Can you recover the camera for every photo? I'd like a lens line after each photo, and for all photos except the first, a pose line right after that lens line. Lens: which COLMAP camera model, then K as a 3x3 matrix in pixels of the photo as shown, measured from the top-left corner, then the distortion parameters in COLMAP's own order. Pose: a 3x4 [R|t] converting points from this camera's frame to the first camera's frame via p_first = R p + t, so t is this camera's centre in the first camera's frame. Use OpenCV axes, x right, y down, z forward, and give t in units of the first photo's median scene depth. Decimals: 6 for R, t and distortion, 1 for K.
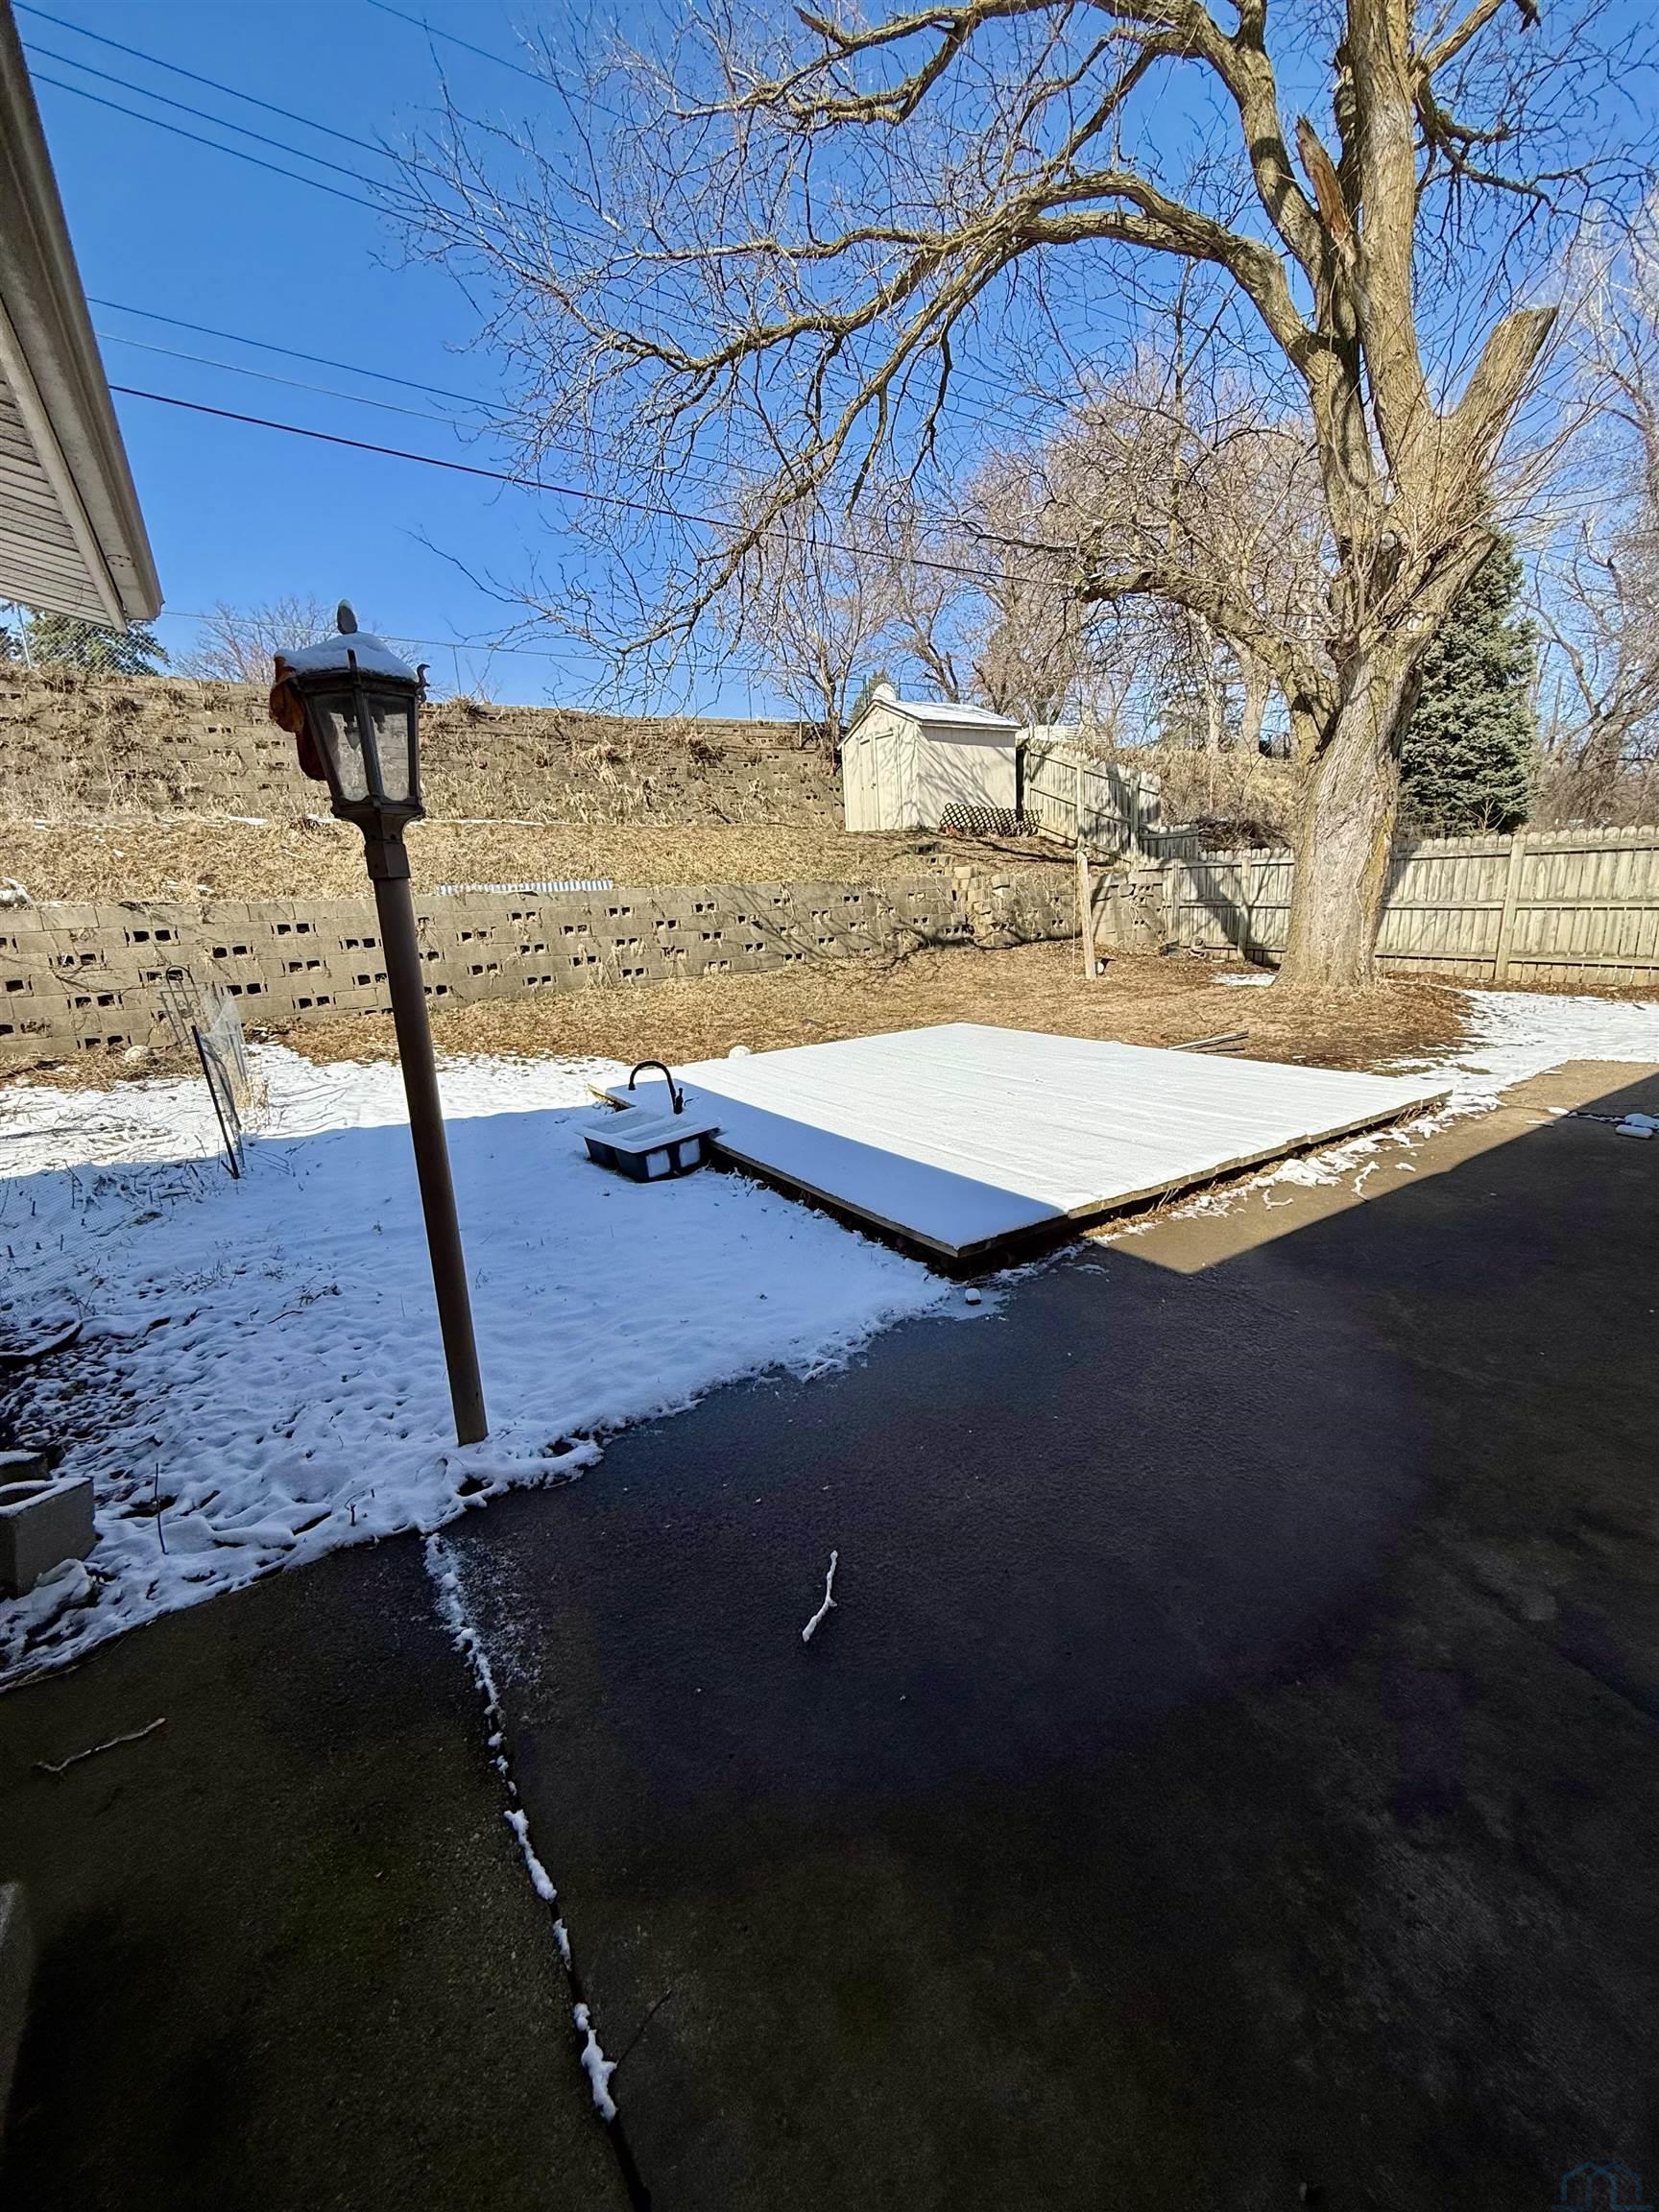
lens RADIAL K [[885.4, 0, 826.8], [0, 885.4, 1105.1], [0, 0, 1]] dist [-0.000437, 0.000067]
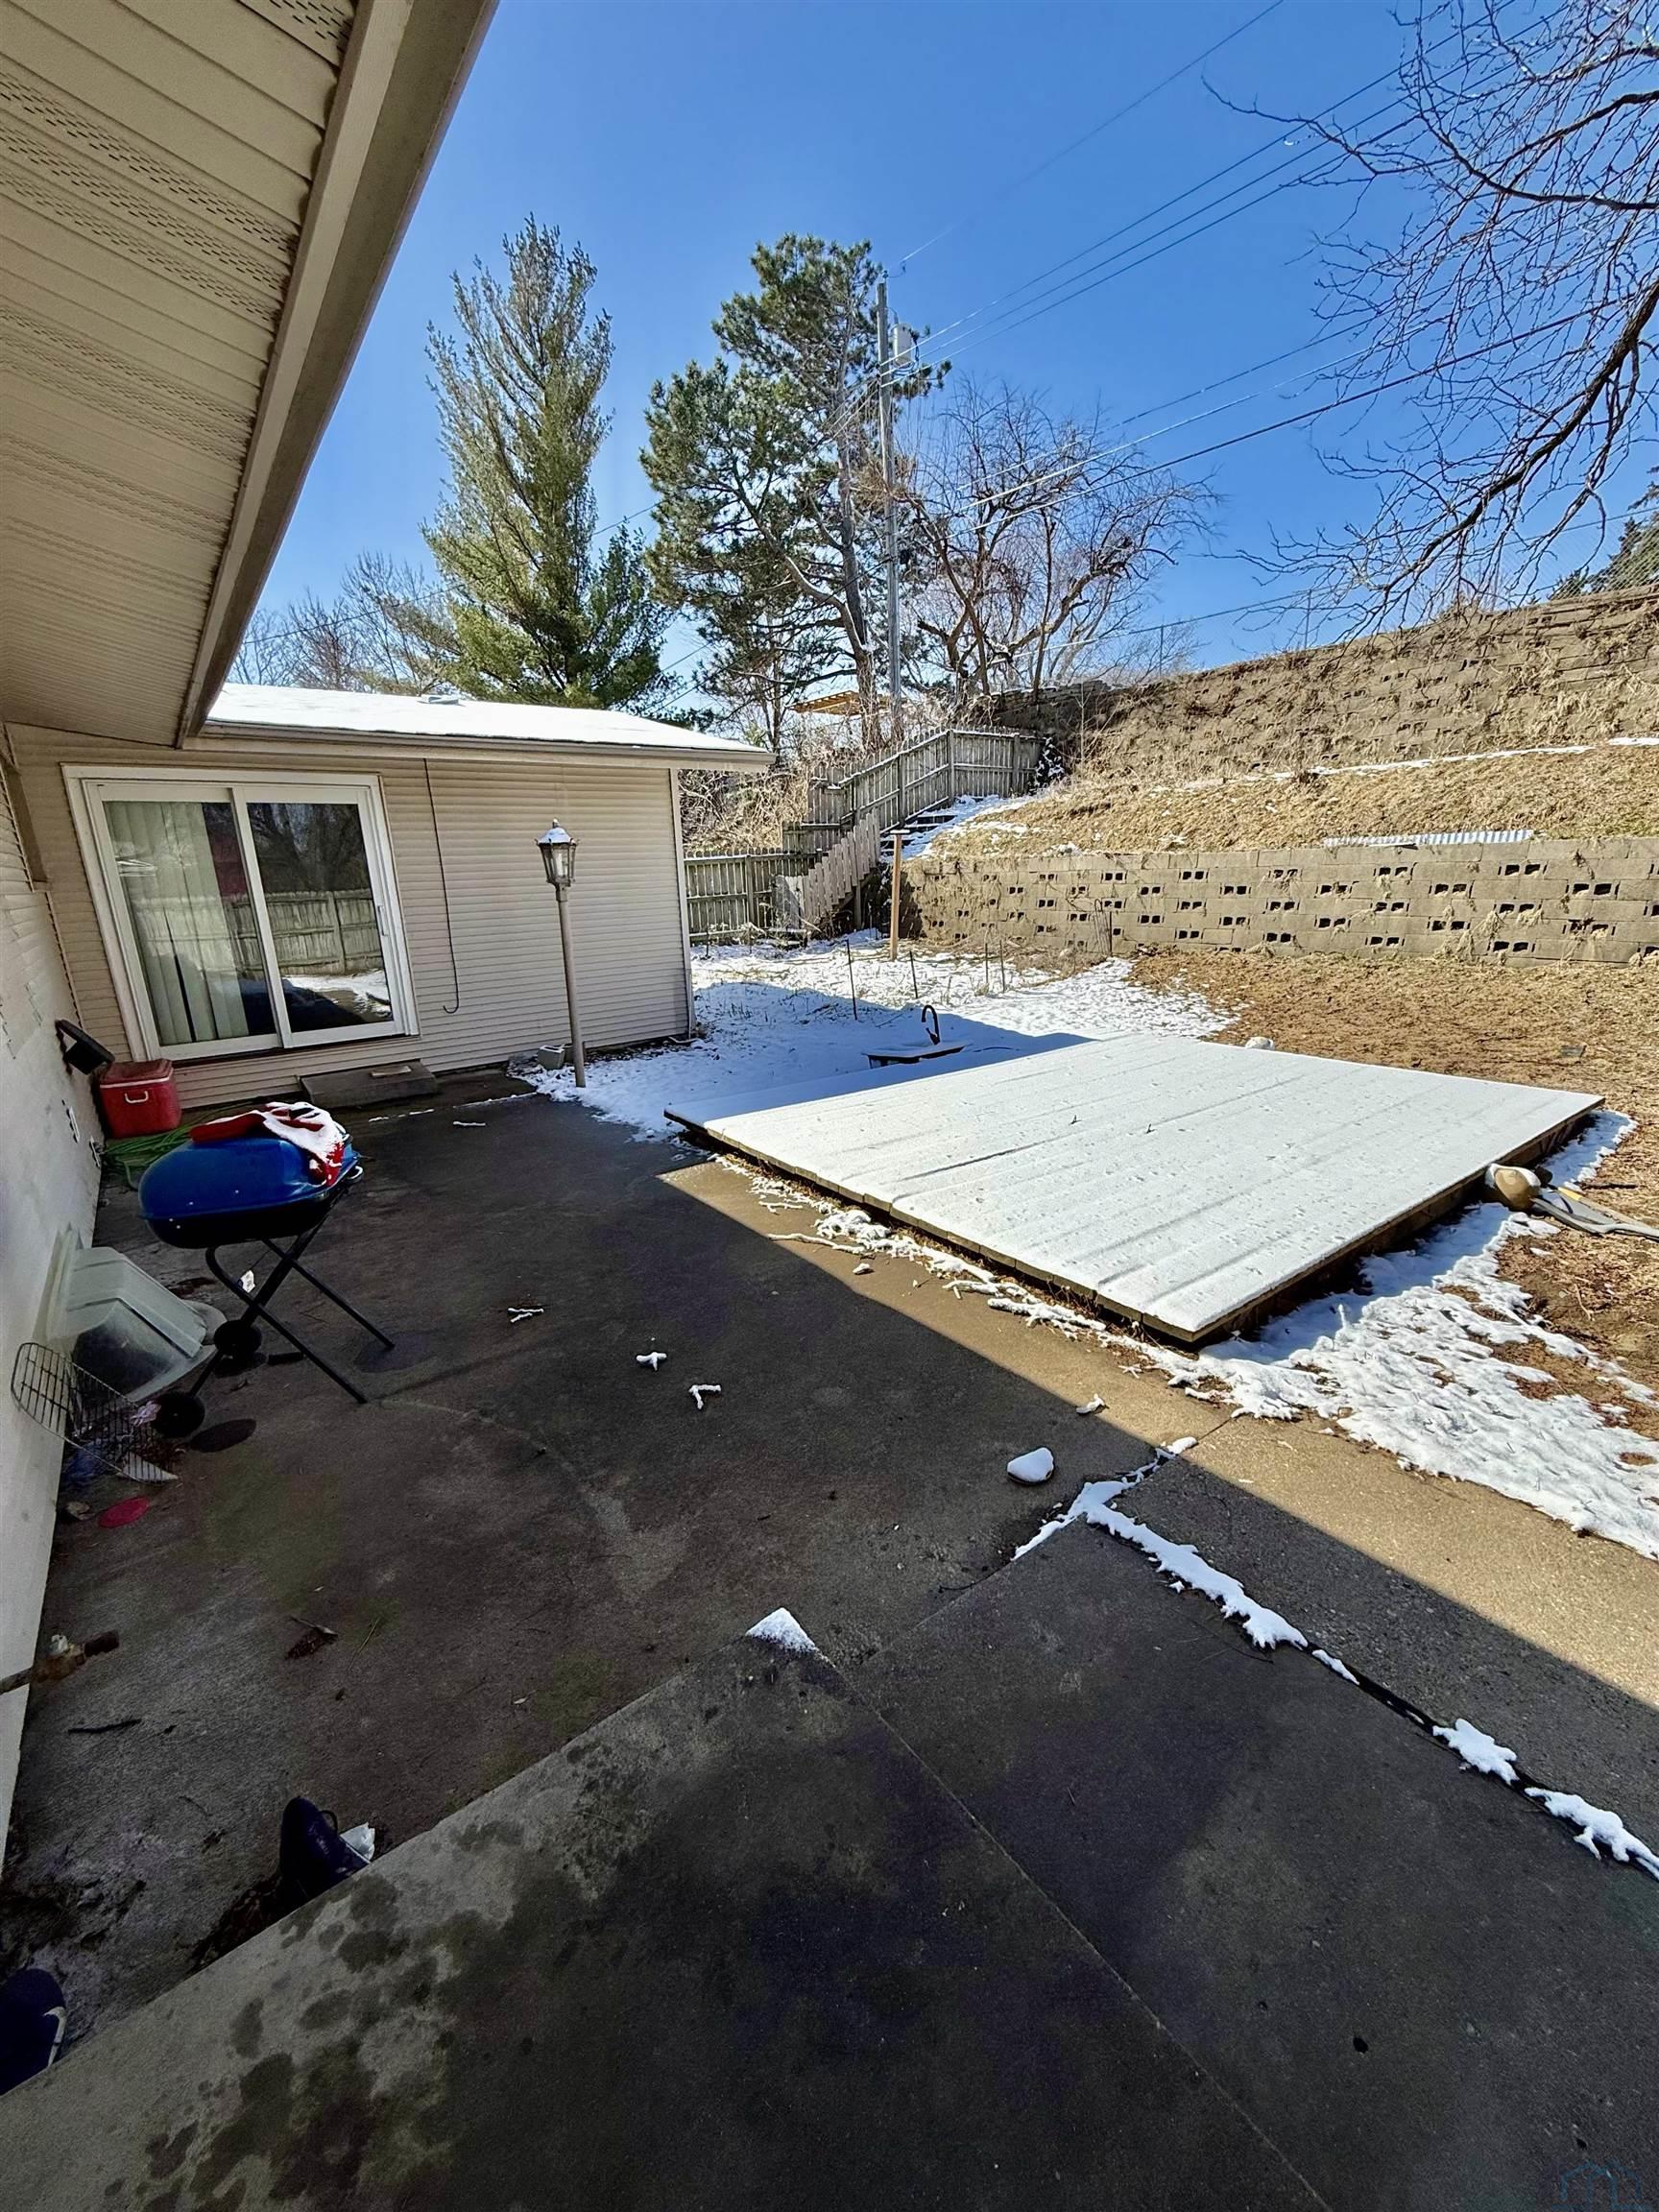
lens RADIAL K [[885.4, 0, 826.1], [0, 885.4, 1109.6], [0, 0, 1]] dist [-0.000437, 0.000067]
pose [[0.076653, 0.309566, -0.947783, 0.933603], [-0.193188, 0.937177, 0.290478, -0.214662], [0.978163, 0.160835, 0.131642, 0.529086]]
